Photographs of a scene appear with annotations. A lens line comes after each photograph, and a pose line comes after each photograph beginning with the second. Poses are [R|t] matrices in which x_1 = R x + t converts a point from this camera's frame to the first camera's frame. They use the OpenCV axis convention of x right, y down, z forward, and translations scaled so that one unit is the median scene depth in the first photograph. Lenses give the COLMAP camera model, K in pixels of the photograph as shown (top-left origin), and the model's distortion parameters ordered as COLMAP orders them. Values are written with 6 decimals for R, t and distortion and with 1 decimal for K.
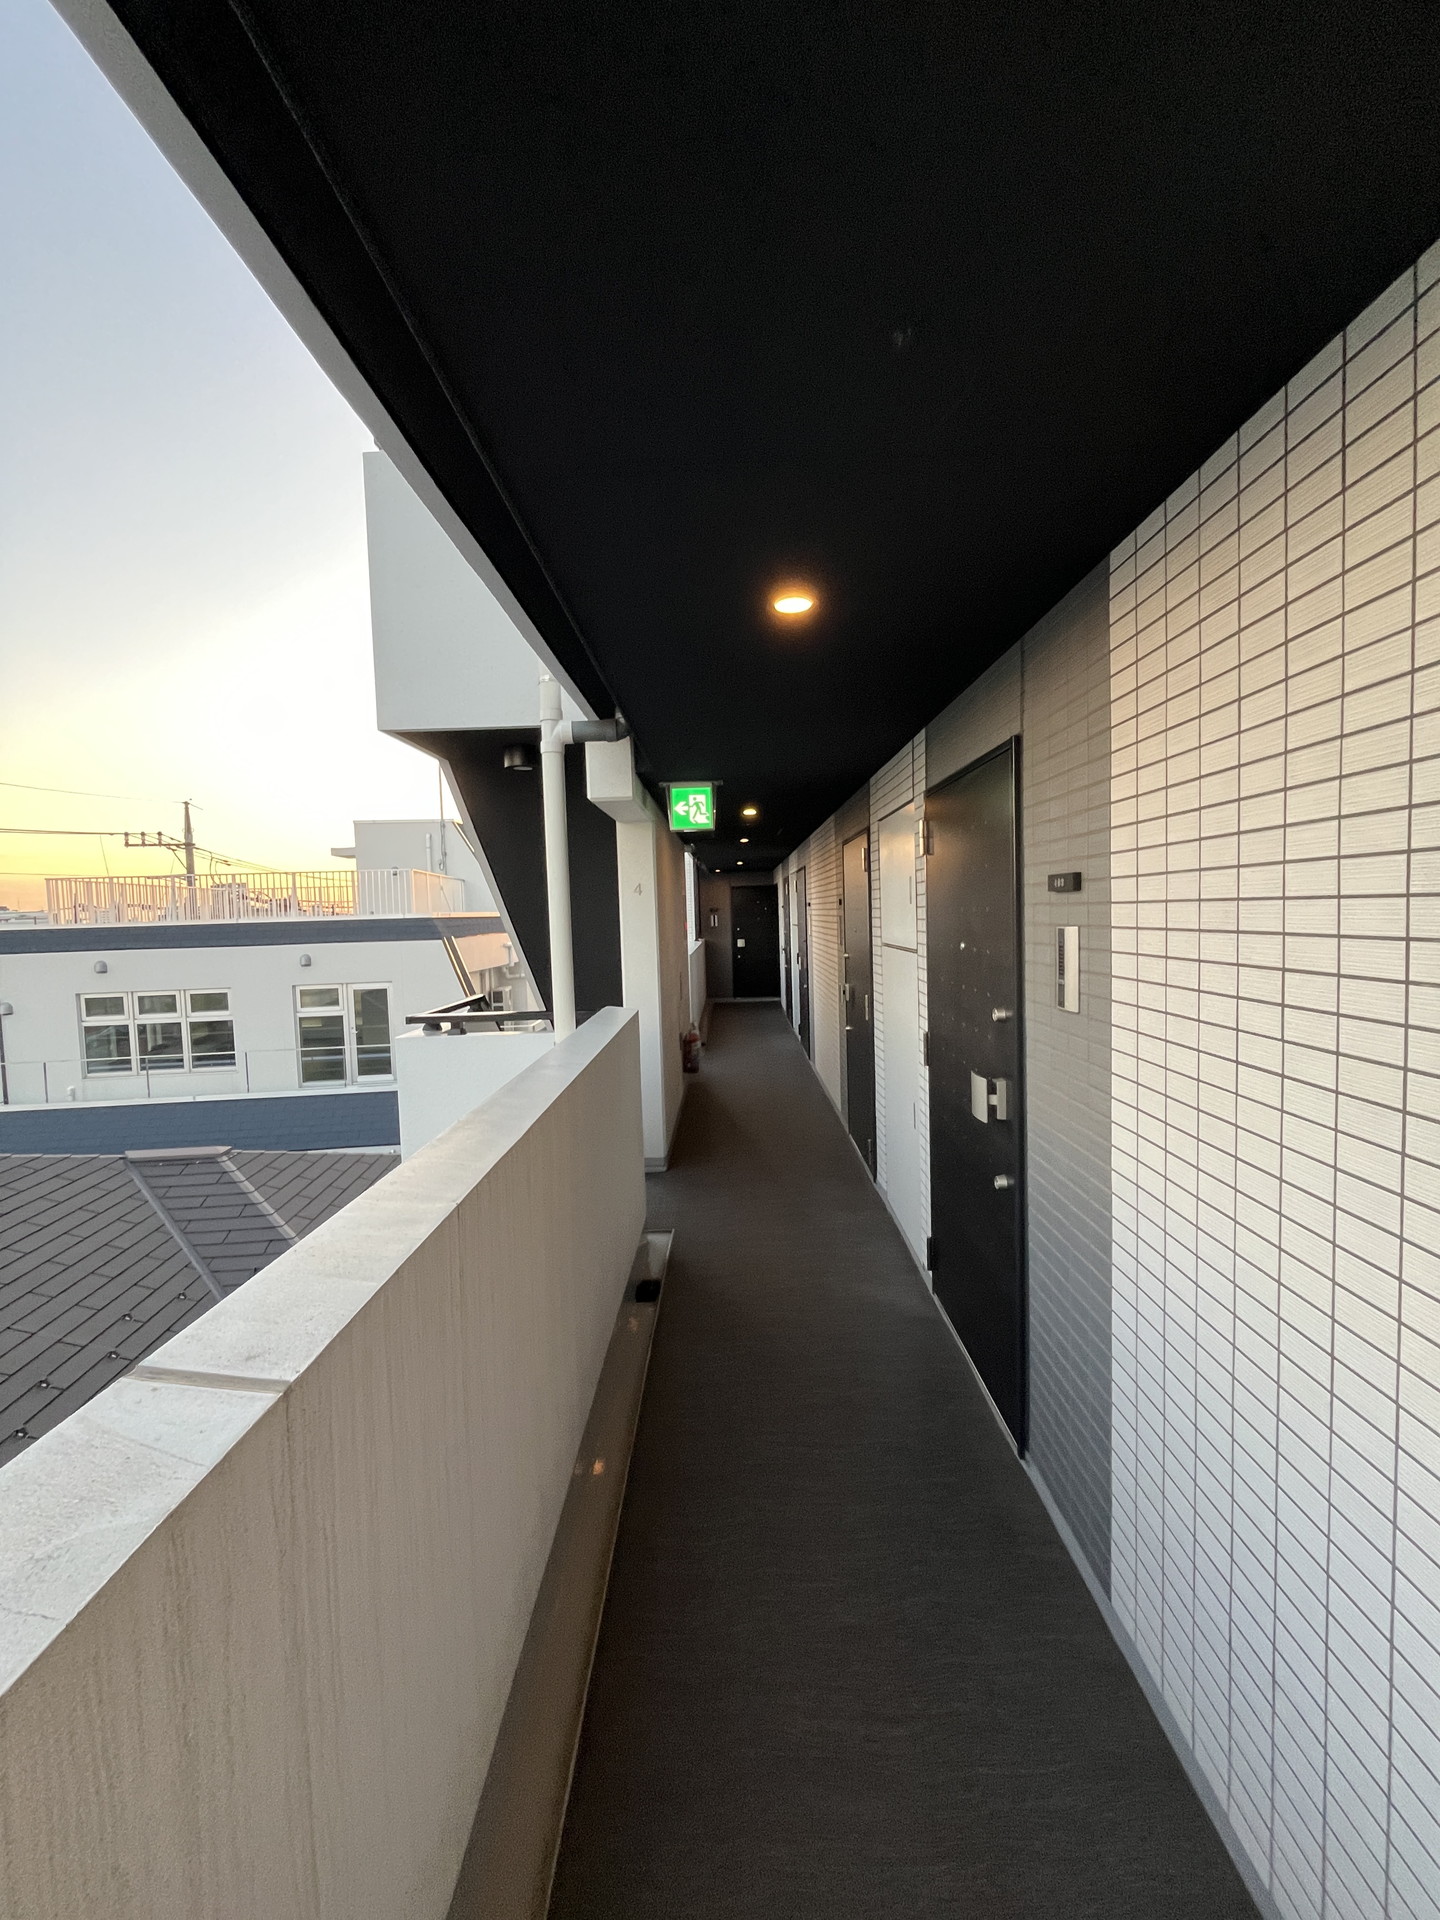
lens RADIAL K [[783.5, 0, 720.0], [0, 783.5, 960.0], [0, 0, 1]] dist [-0.002175, -0.000282]
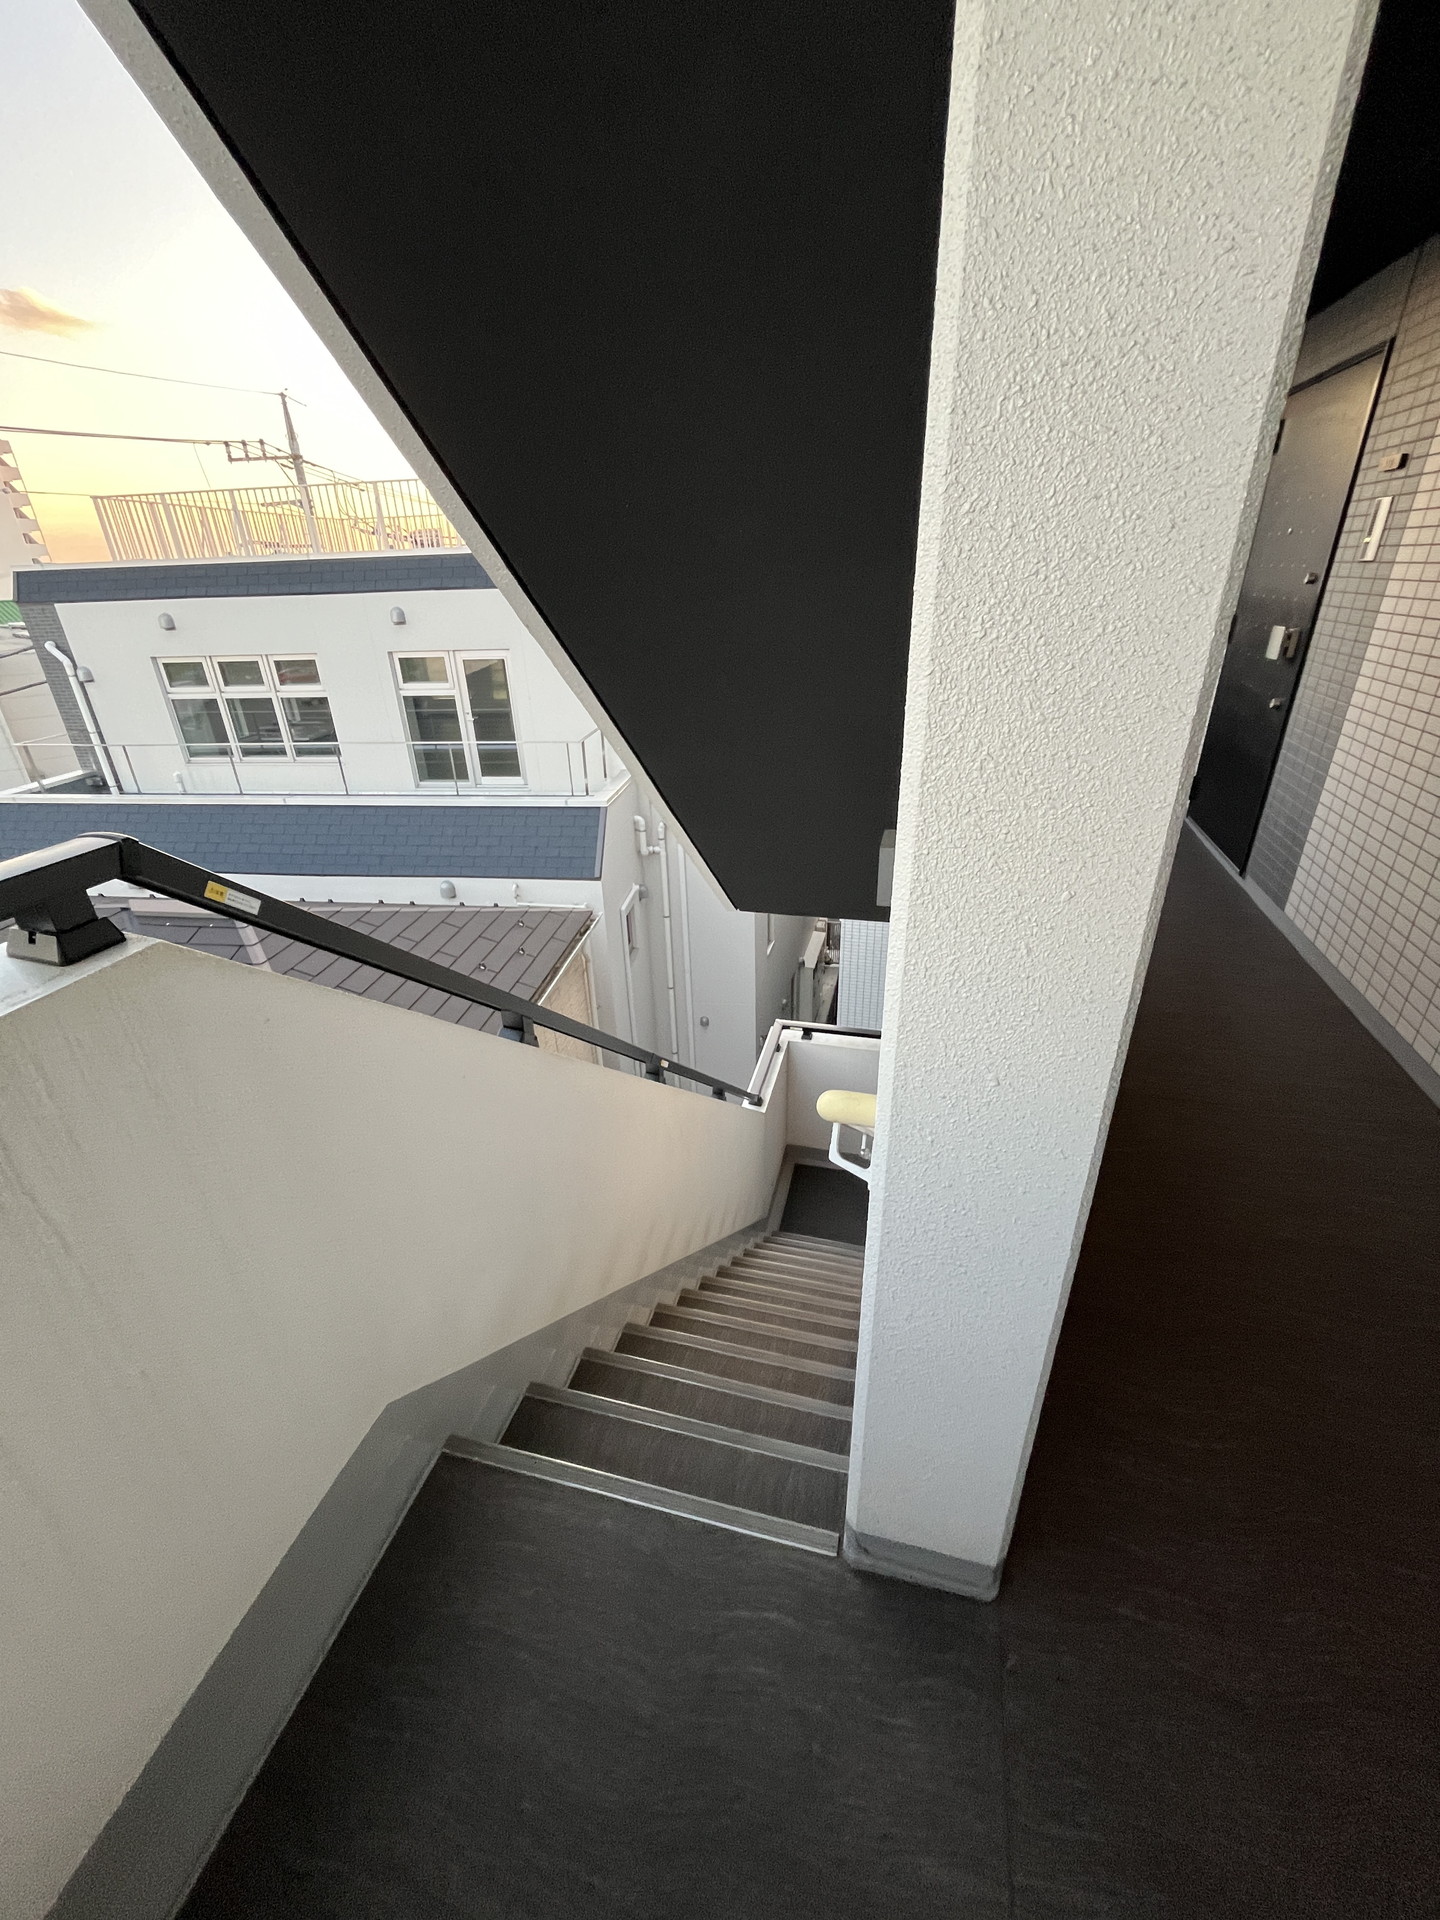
lens RADIAL K [[783.5, 0, 720.0], [0, 783.5, 960.0], [0, 0, 1]] dist [-0.002175, -0.000282]
pose [[0.970724, 0.108625, -0.214231, -0.041369], [-0.014482, 0.916745, 0.399210, -0.001000], [0.239760, -0.384420, 0.891480, 0.289412]]
